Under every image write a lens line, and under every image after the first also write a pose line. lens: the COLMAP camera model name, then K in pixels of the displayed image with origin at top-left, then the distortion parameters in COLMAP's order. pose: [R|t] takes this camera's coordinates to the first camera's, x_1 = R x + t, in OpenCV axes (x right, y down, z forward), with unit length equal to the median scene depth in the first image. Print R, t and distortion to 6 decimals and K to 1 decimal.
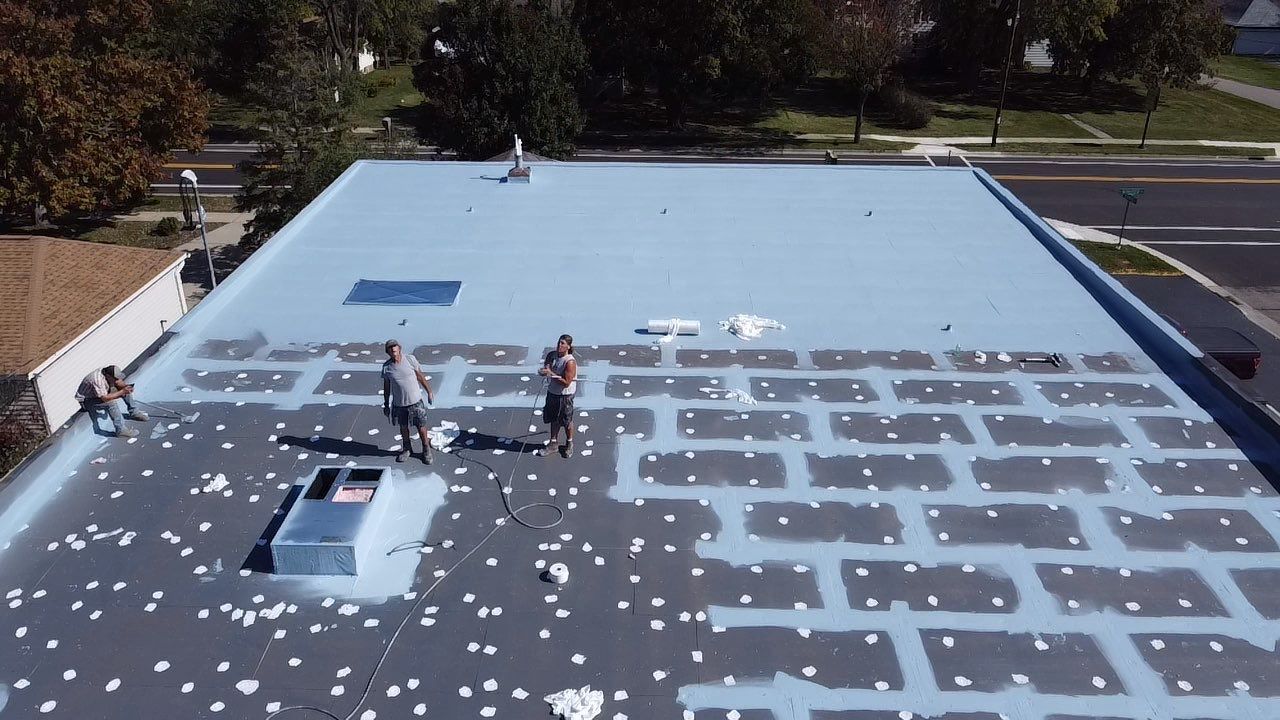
lens RADIAL K [[958.3, 0, 640.0], [0, 958.3, 360.0], [0, 0, 1]] dist [-0.001787, -0.002930]
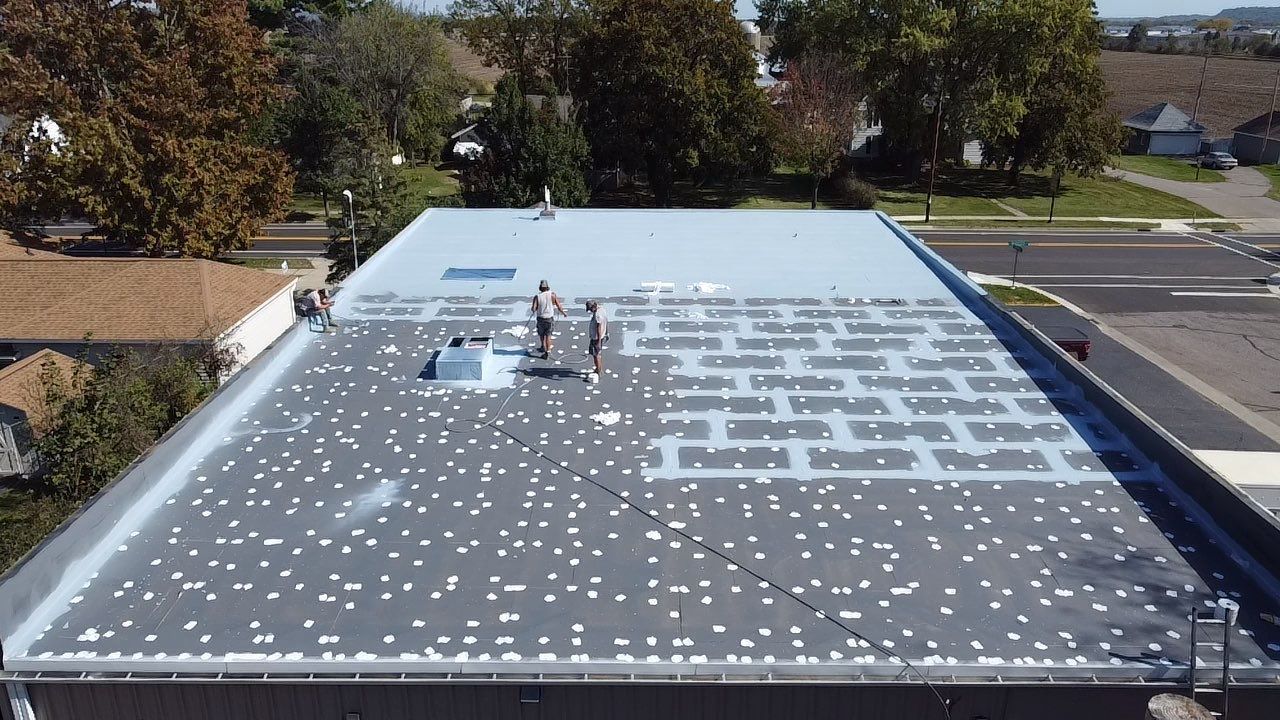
lens RADIAL K [[958.3, 0, 640.0], [0, 958.3, 360.0], [0, 0, 1]] dist [-0.001787, -0.002930]
pose [[0.999940, -0.006783, 0.008584, -0.008619], [0.007726, 0.993334, -0.115015, 0.298086], [-0.007746, 0.115075, 0.993327, -0.605150]]
